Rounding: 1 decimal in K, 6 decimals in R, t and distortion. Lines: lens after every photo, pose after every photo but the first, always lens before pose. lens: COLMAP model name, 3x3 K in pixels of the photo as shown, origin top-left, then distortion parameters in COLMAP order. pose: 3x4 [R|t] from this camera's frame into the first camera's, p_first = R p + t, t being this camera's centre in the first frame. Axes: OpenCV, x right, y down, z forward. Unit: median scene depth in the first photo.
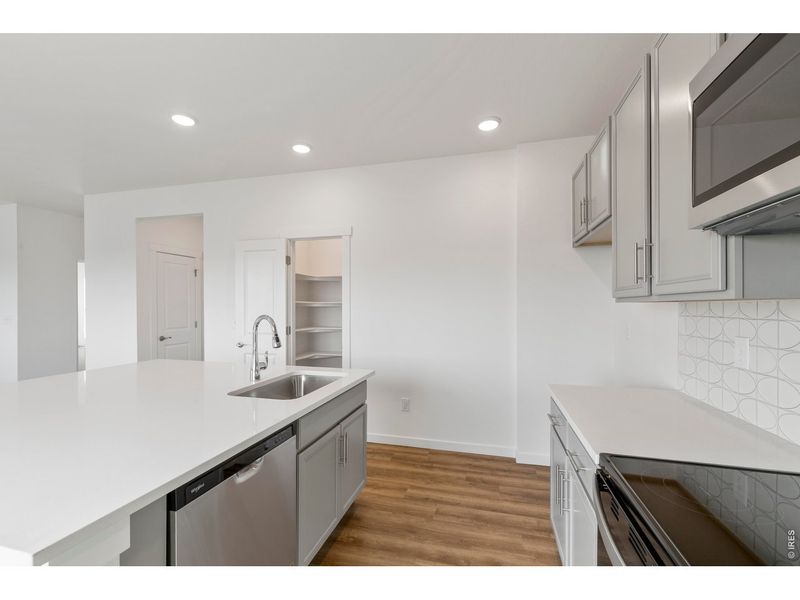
lens RADIAL K [[347.8, 0, 401.6], [0, 347.8, 297.4], [0, 0, 1]] dist [-0.001281, 0.000491]
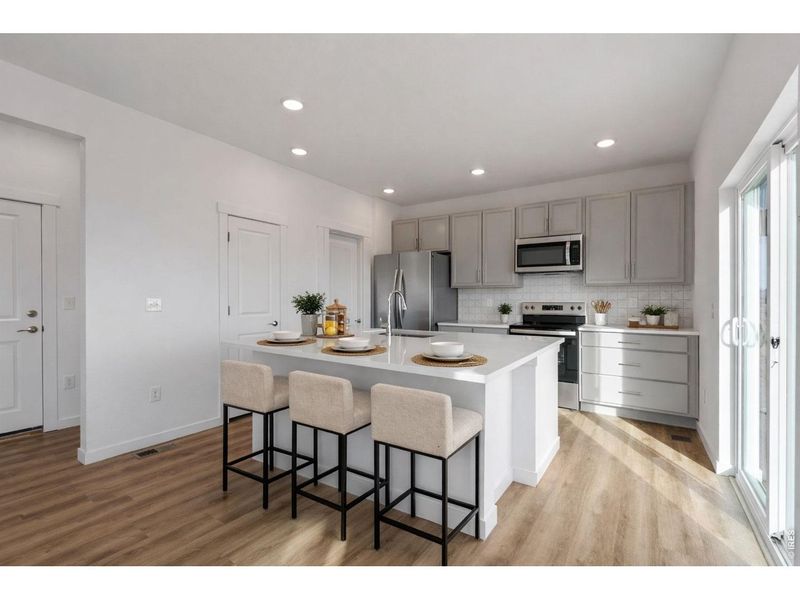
lens RADIAL K [[356.0, 0, 386.9], [0, 356.0, 296.6], [0, 0, 1]] dist [0.031540, -0.018771]
pose [[0.338692, 0.003936, 0.940889, -1.522999], [-0.028504, 0.999575, 0.006079, 0.054855], [-0.940465, -0.028878, 0.338661, 0.374497]]
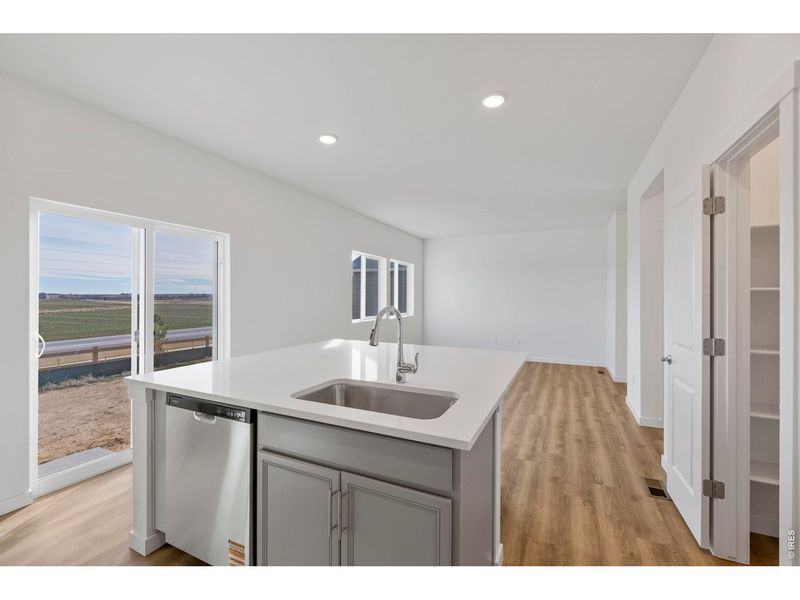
lens RADIAL K [[347.8, 0, 401.6], [0, 347.8, 297.4], [0, 0, 1]] dist [-0.001281, 0.000491]
pose [[-0.184120, -0.000534, -0.982904, 0.336206], [0.017491, 0.999840, -0.003820, 0.026070], [0.982748, -0.017895, -0.184081, 0.914293]]
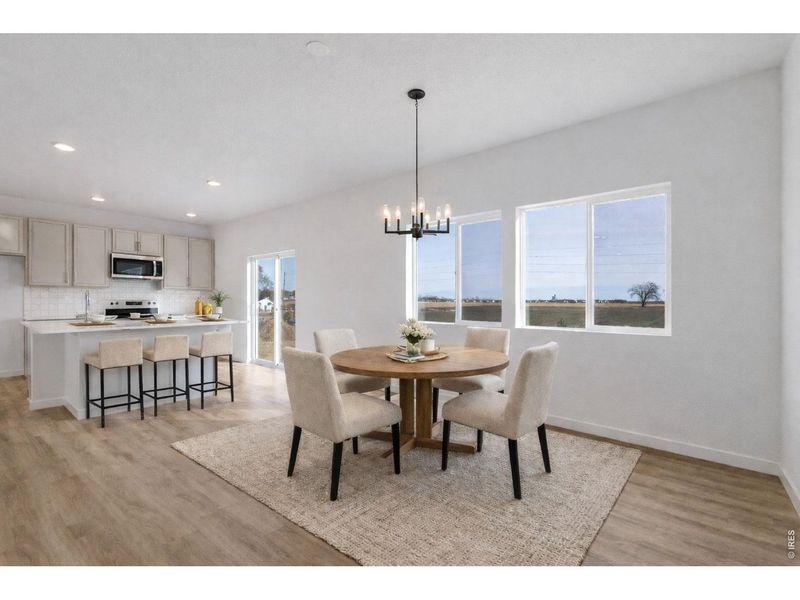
lens RADIAL K [[347.8, 0, 401.6], [0, 347.8, 297.4], [0, 0, 1]] dist [-0.001281, 0.000491]
pose [[-0.902822, -0.003842, 0.429998, -2.345508], [-0.017535, 0.999457, -0.027886, 0.089270], [-0.429658, -0.032717, -0.902399, 1.599637]]
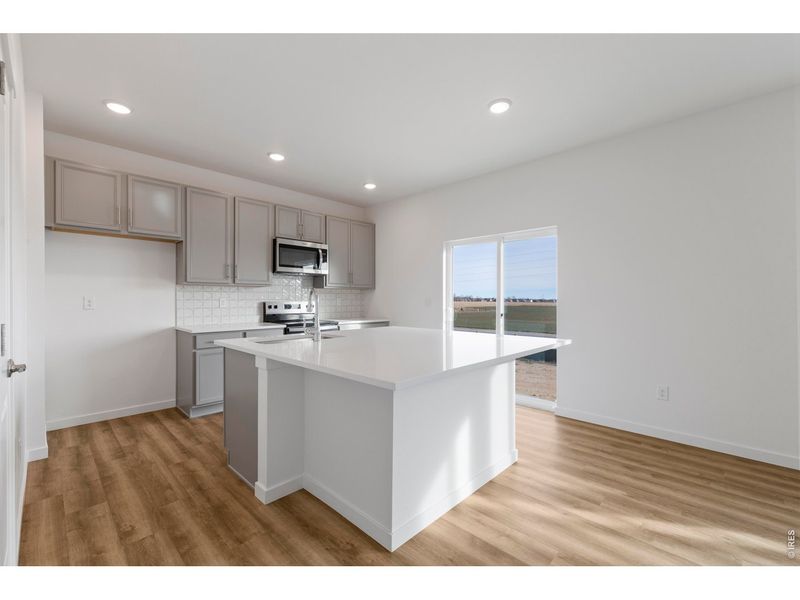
lens RADIAL K [[347.8, 0, 401.6], [0, 347.8, 297.4], [0, 0, 1]] dist [-0.001281, 0.000491]
pose [[-0.869986, -0.001102, 0.493075, -1.006498], [-0.015930, 0.999538, -0.025873, 0.086288], [-0.492819, -0.030363, -0.869602, 1.512823]]
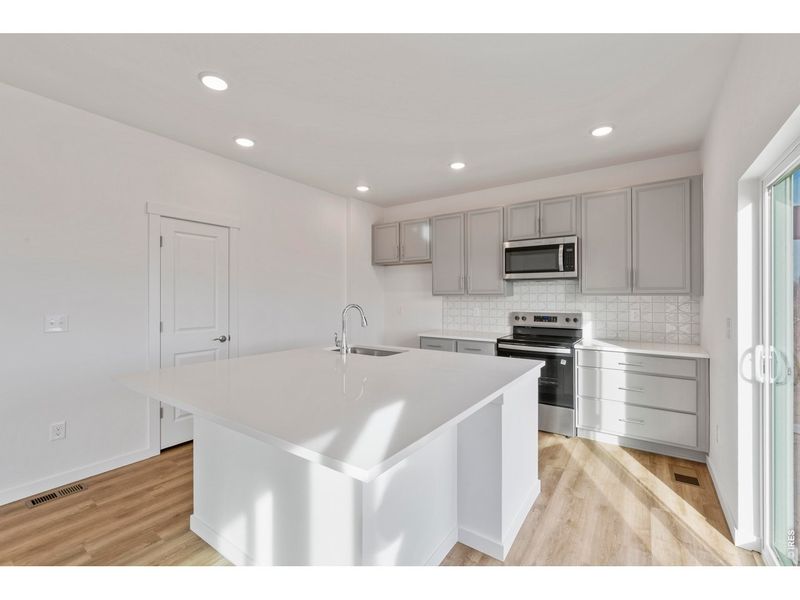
lens RADIAL K [[347.8, 0, 401.6], [0, 347.8, 297.4], [0, 0, 1]] dist [-0.001281, 0.000491]
pose [[0.344043, 0.000301, 0.938954, -1.237338], [-0.025425, 0.999636, 0.008996, 0.005863], [-0.938610, -0.026968, 0.343925, 0.276005]]
